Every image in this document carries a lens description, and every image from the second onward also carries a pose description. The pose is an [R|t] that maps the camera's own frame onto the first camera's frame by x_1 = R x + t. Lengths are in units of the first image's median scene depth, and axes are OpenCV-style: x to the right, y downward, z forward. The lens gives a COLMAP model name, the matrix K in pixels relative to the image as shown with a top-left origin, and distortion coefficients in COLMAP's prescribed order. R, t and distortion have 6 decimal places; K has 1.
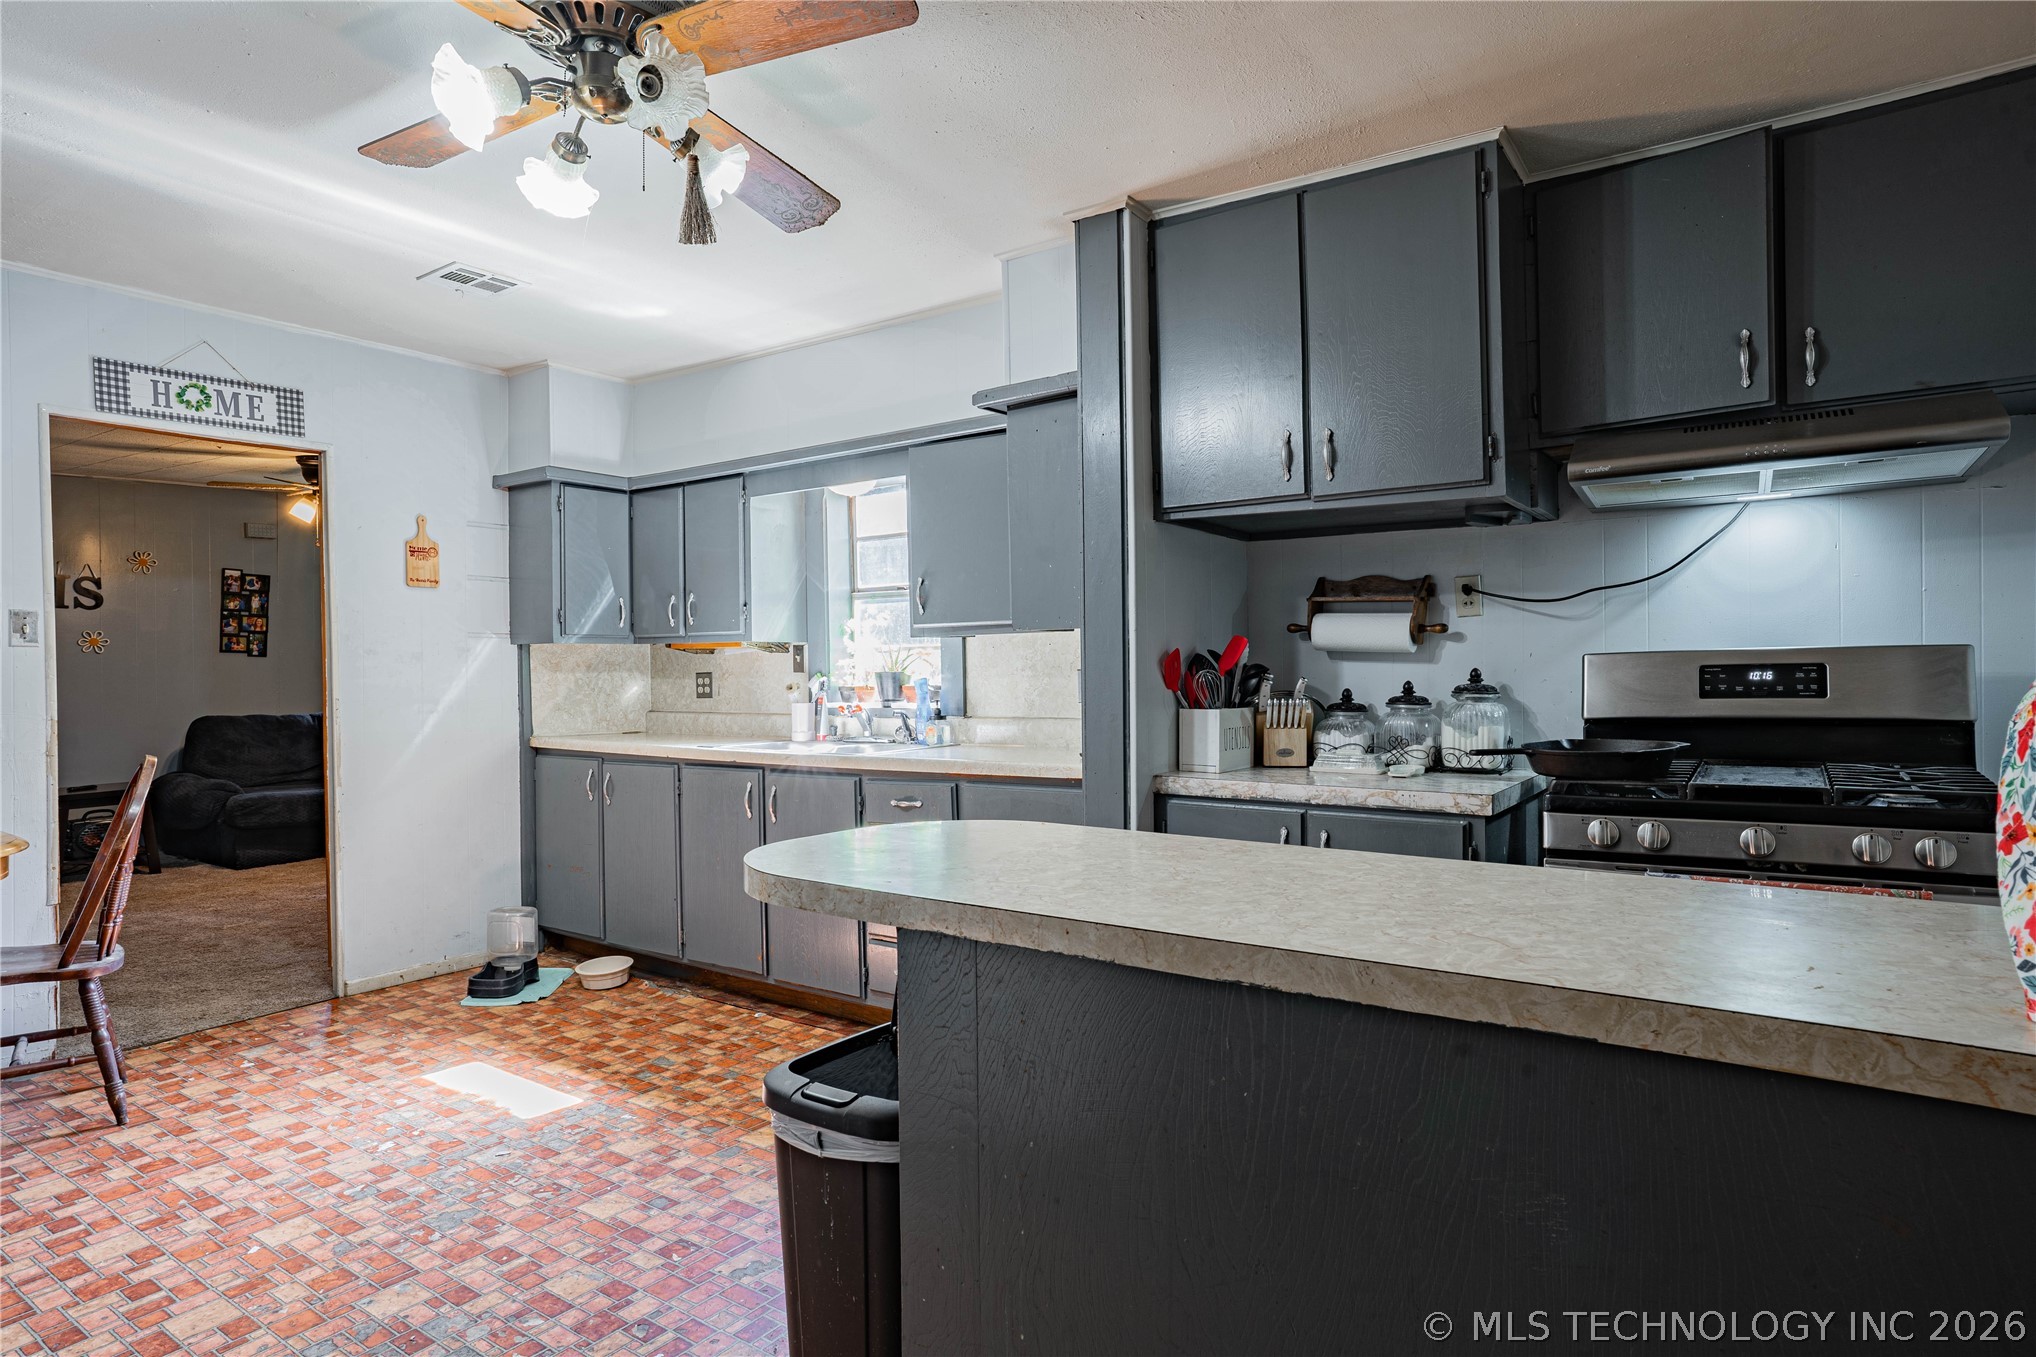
lens RADIAL K [[1116.0, 0, 1018.0], [0, 1116.0, 678.5], [0, 0, 1]] dist [-0.063226, 0.043239]
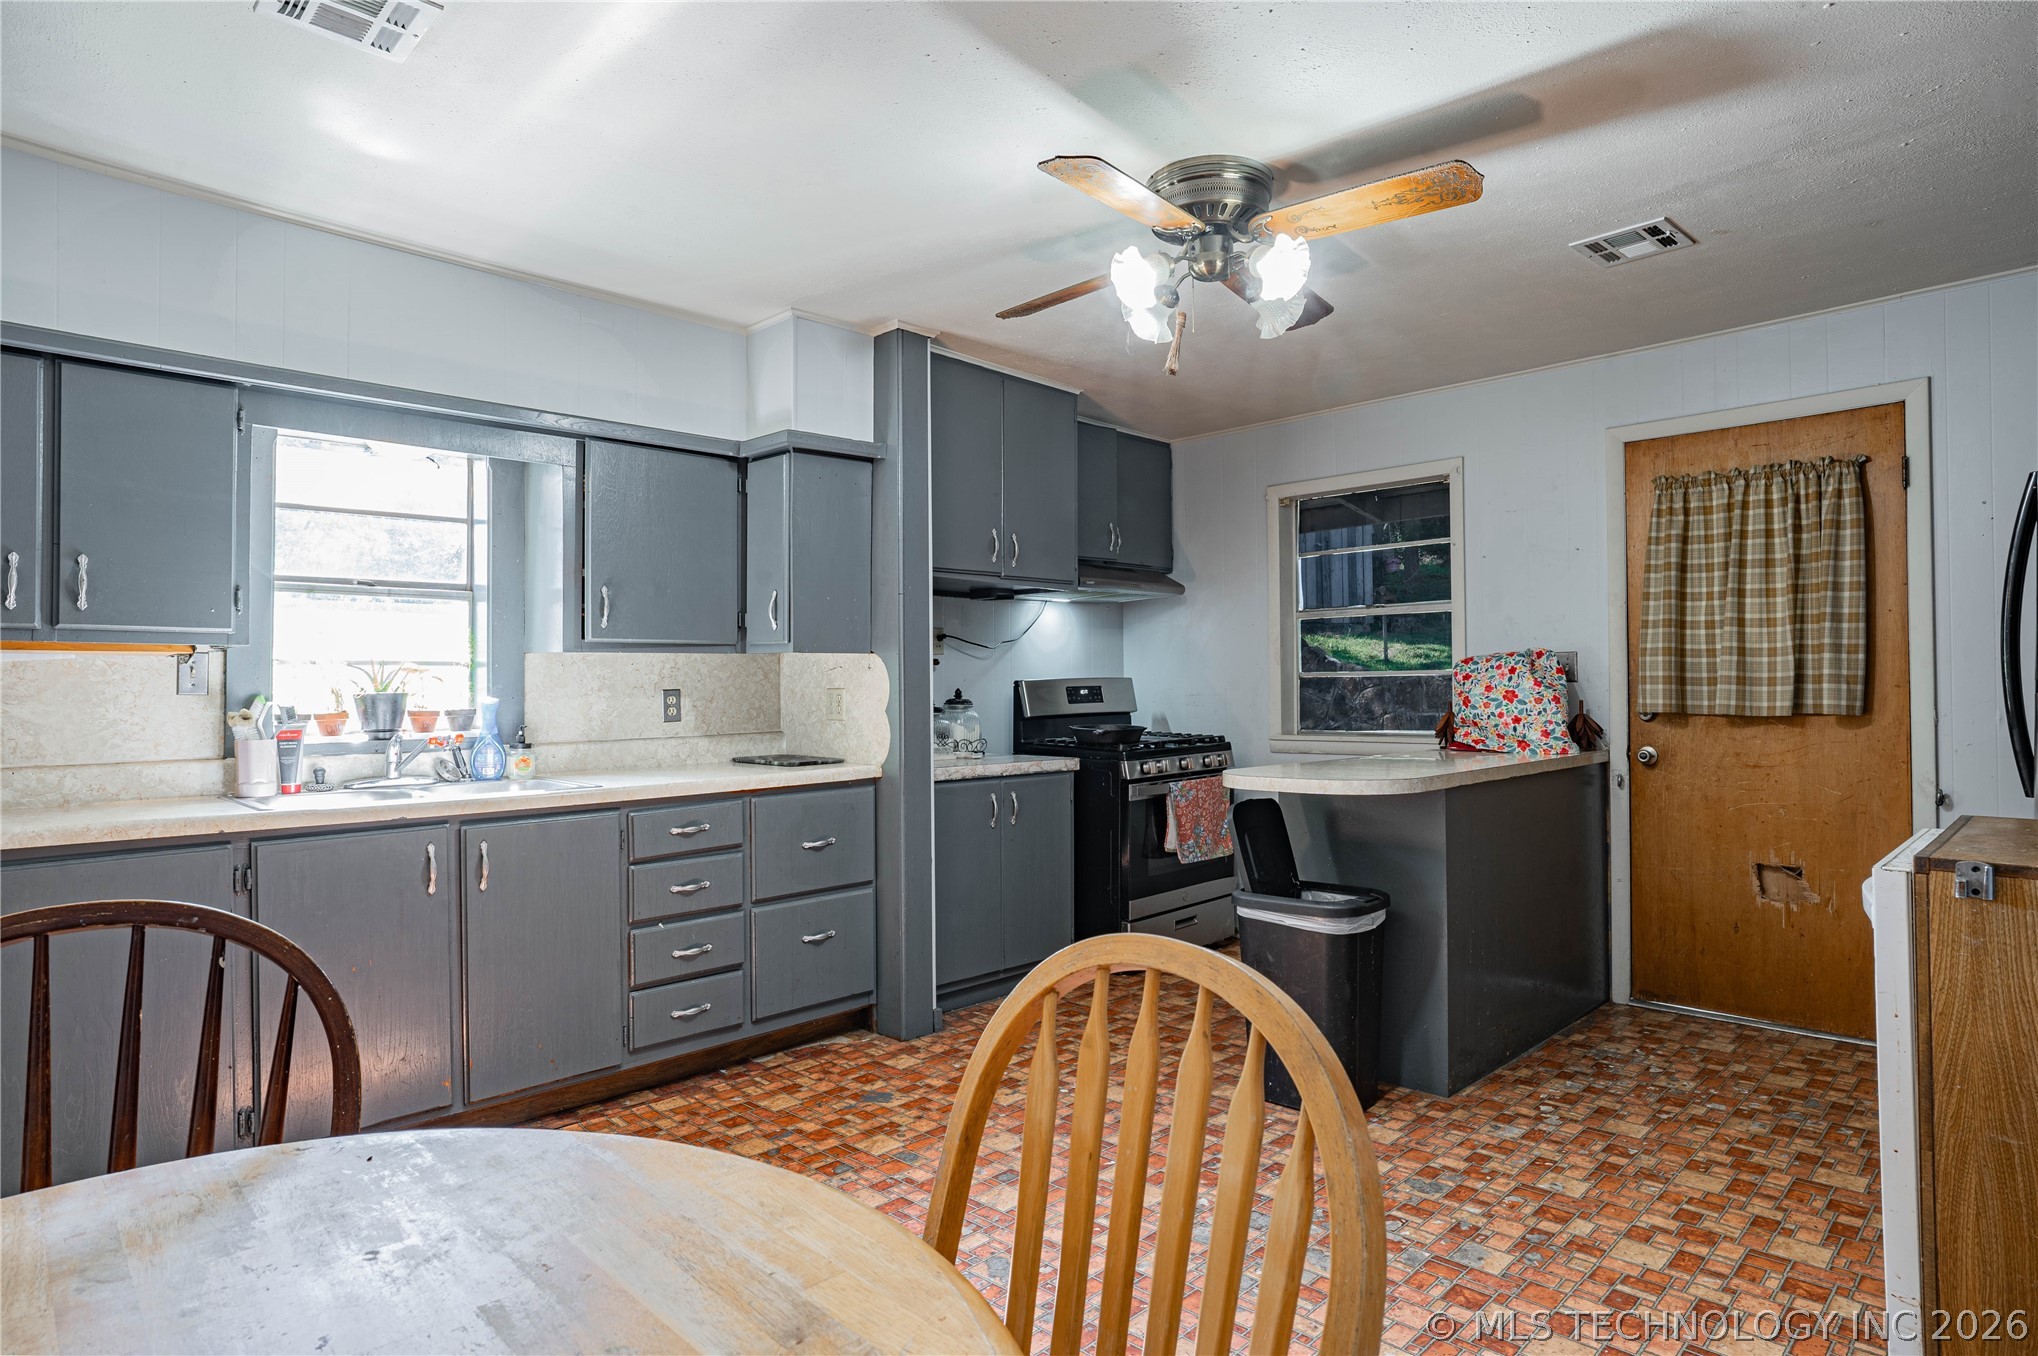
lens RADIAL K [[1117.1, 0, 1019.0], [0, 1117.1, 678.0], [0, 0, 1]] dist [-0.063226, 0.043239]
pose [[0.147525, 0.013037, 0.988972, -1.090950], [0.015317, 0.999763, -0.015464, 0.002380], [-0.988940, 0.017429, 0.147291, 0.657902]]
